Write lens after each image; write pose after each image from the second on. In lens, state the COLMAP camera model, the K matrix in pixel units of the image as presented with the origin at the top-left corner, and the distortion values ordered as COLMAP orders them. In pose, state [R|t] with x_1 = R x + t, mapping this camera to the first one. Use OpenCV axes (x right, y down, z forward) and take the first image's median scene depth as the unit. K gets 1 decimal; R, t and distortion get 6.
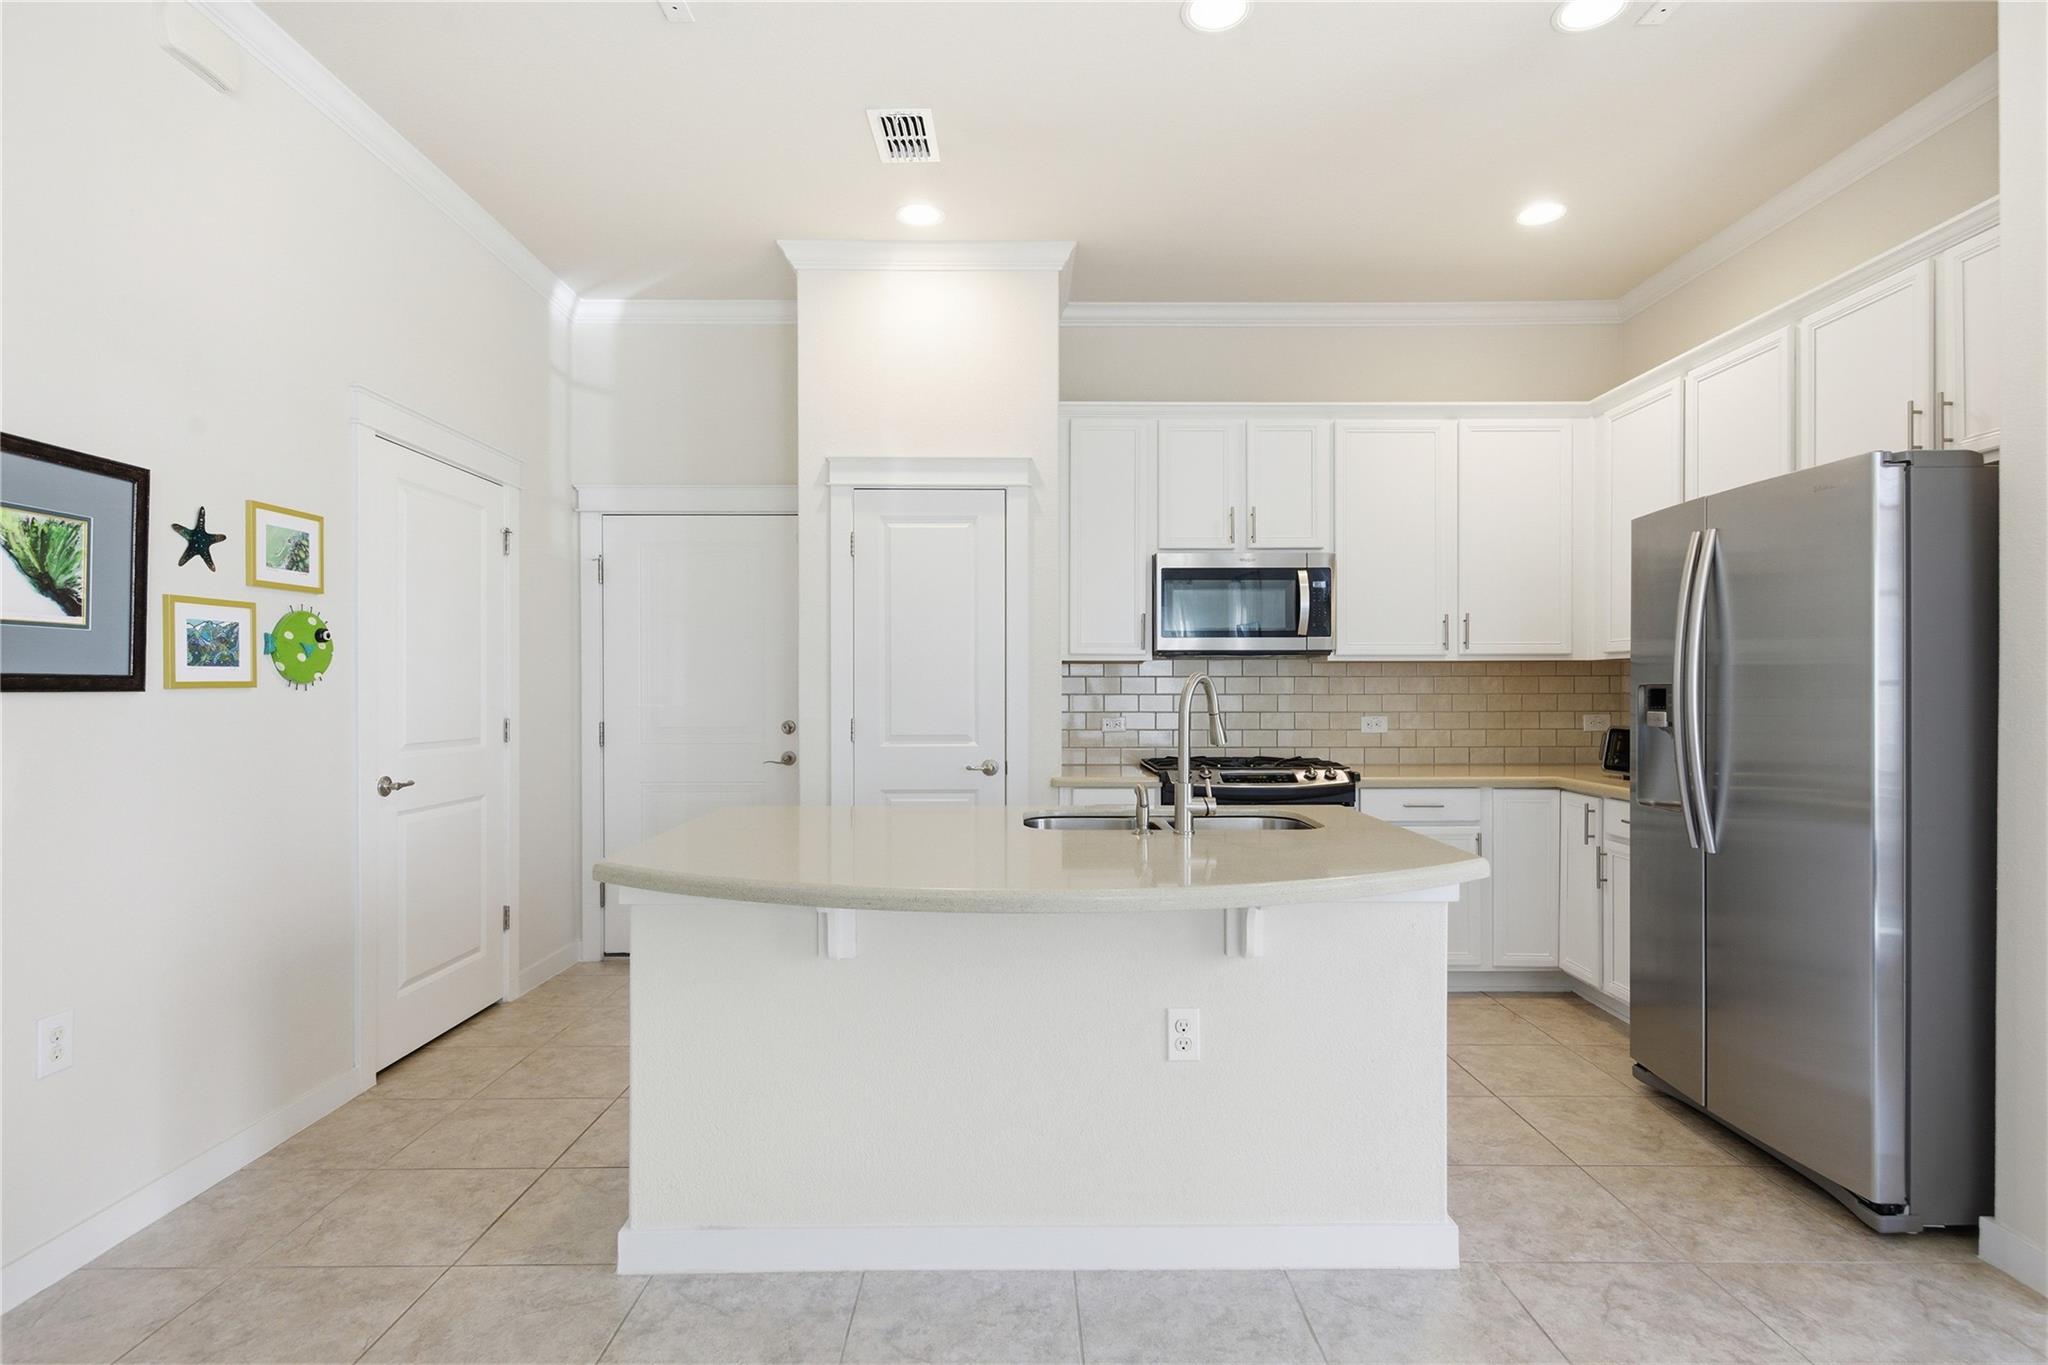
lens RADIAL K [[1048.2, 0, 1019.2], [0, 1048.2, 685.5], [0, 0, 1]] dist [0.003008, -0.002445]
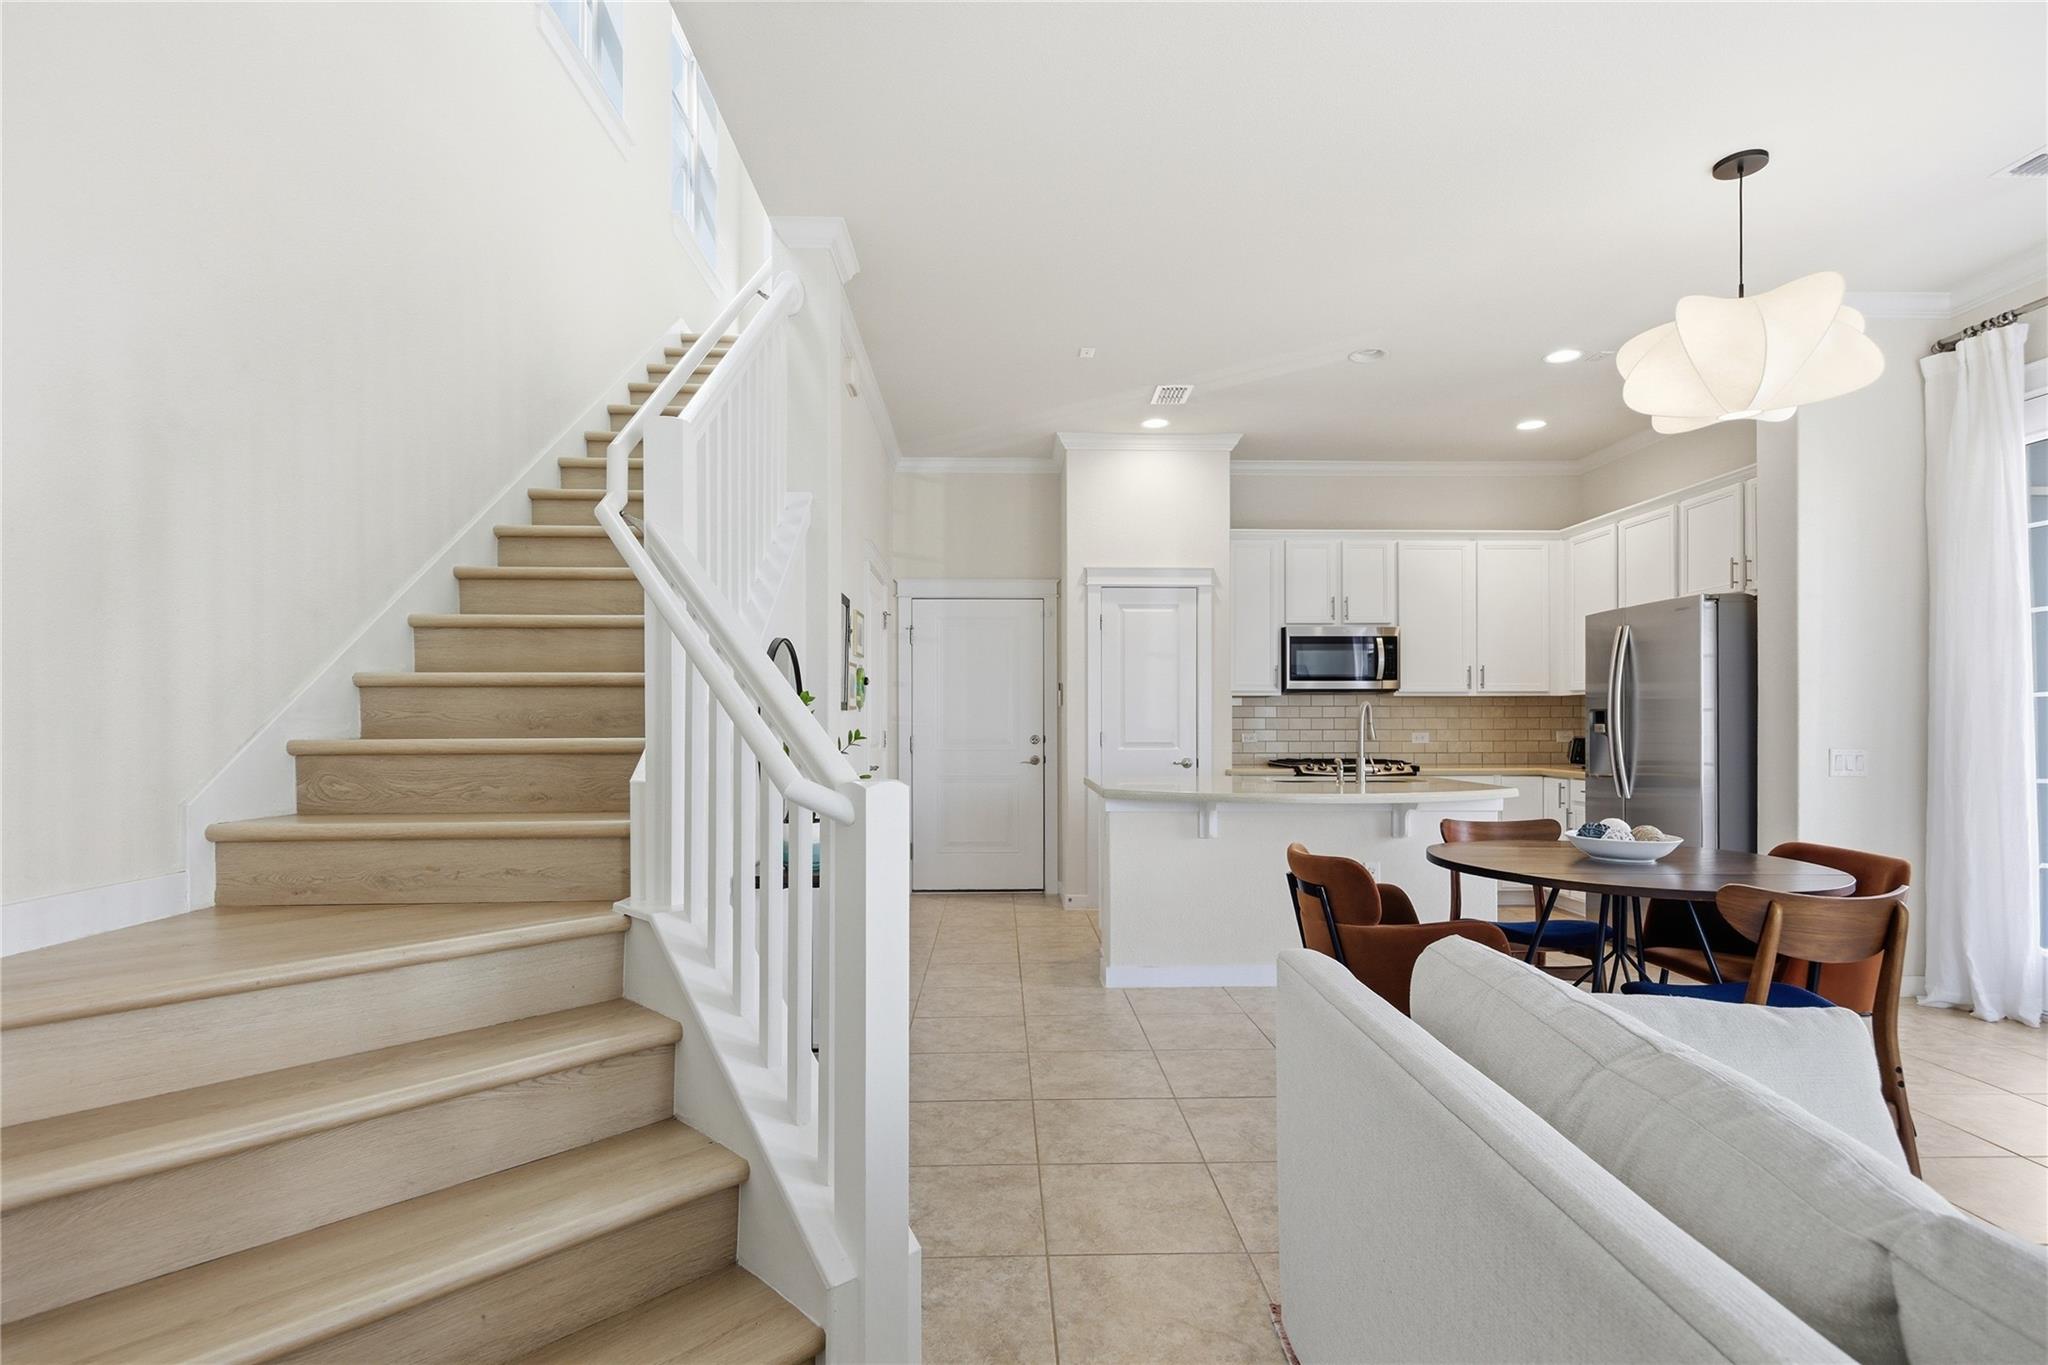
lens RADIAL K [[1036.0, 0, 1012.4], [0, 1036.0, 714.6], [0, 0, 1]] dist [-0.004018, 0.000223]
pose [[0.999859, 0.000528, 0.016806, -0.323156], [-0.000433, 0.999984, -0.005637, 0.014392], [-0.016808, 0.005629, 0.999843, -0.570905]]
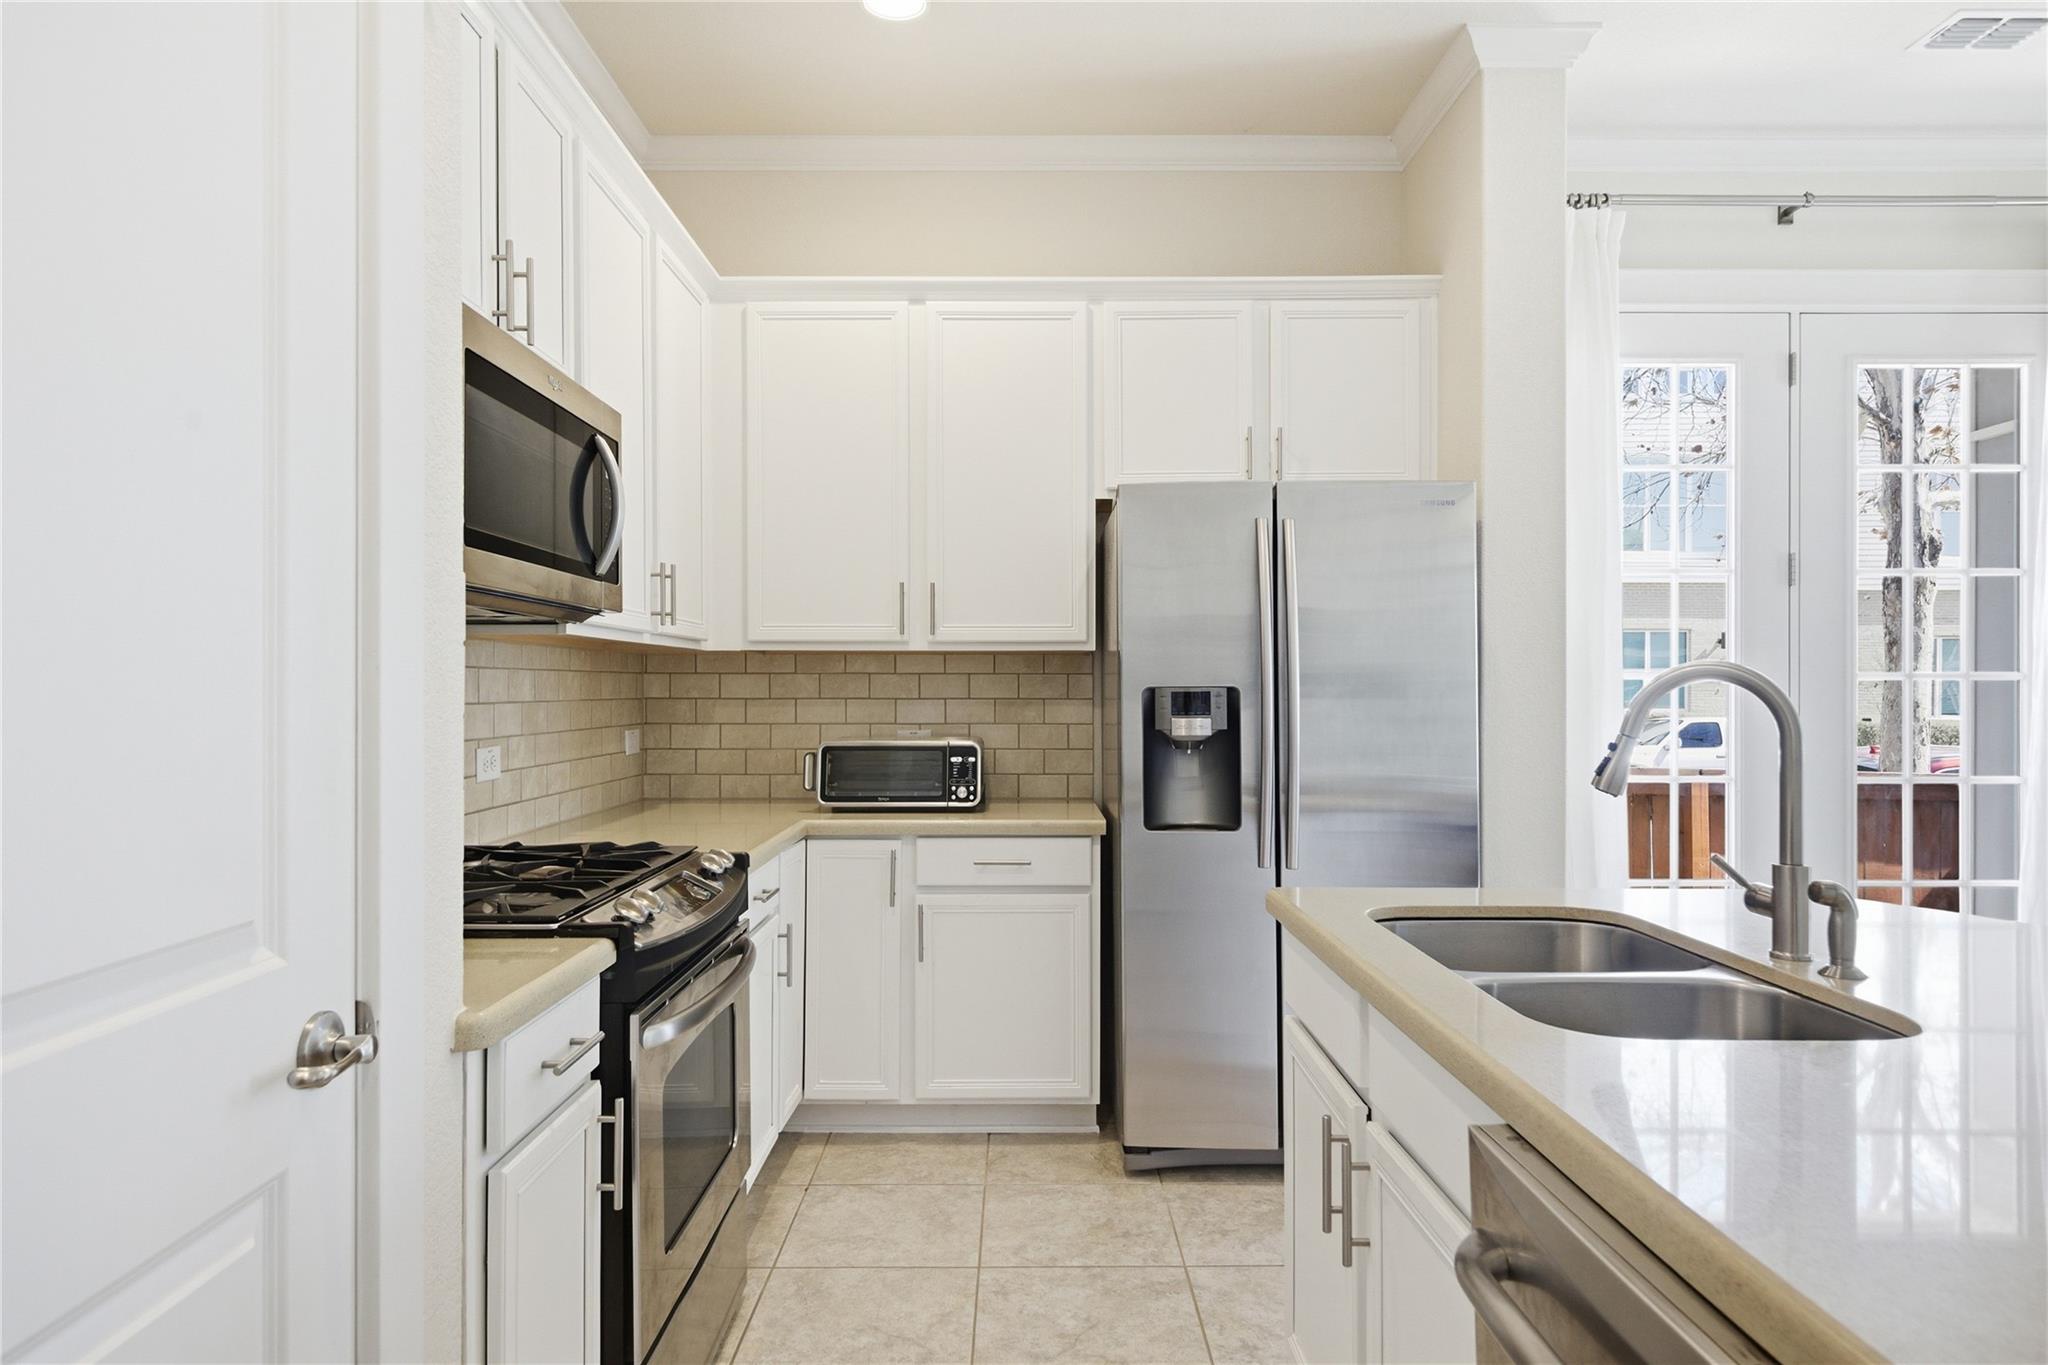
lens RADIAL K [[1232.2, 0, 1014.7], [0, 1232.2, 680.5], [0, 0, 1]] dist [0.006777, 0.000298]
pose [[0.008591, 0.008959, 0.999923, -0.294898], [0.007414, 0.999932, -0.009023, 0.003165], [-0.999936, 0.007491, 0.008524, 0.858239]]
